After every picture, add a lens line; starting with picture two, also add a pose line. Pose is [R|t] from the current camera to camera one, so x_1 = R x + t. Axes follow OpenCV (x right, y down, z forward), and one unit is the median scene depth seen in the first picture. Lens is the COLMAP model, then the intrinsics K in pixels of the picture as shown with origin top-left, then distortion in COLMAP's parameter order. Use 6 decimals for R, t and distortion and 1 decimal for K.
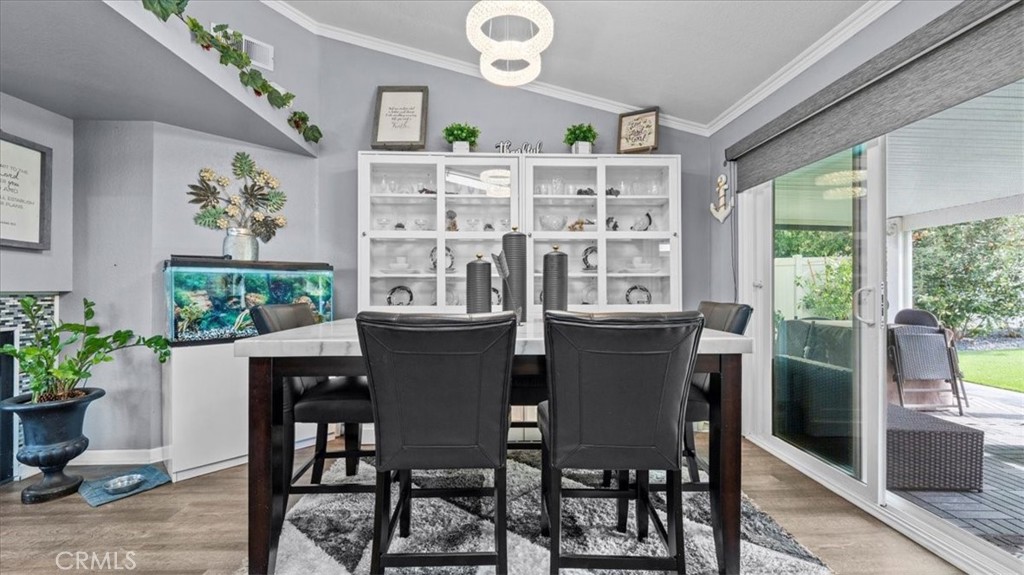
lens RADIAL K [[418.1, 0, 503.0], [0, 418.1, 285.2], [0, 0, 1]] dist [-0.000627, 0.000533]
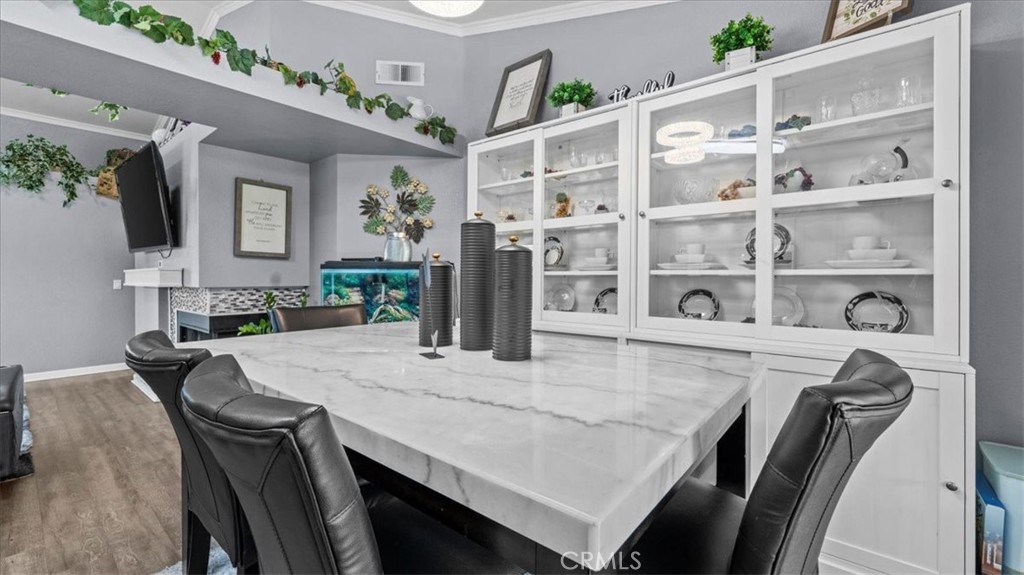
lens RADIAL K [[418.1, 0, 511.3], [0, 418.1, 277.3], [0, 0, 1]] dist [-0.000627, 0.000533]
pose [[0.747735, 0.005355, -0.663976, 0.360027], [0.000522, 0.999962, 0.008653, -0.023350], [0.663997, -0.006817, 0.747704, 0.346370]]
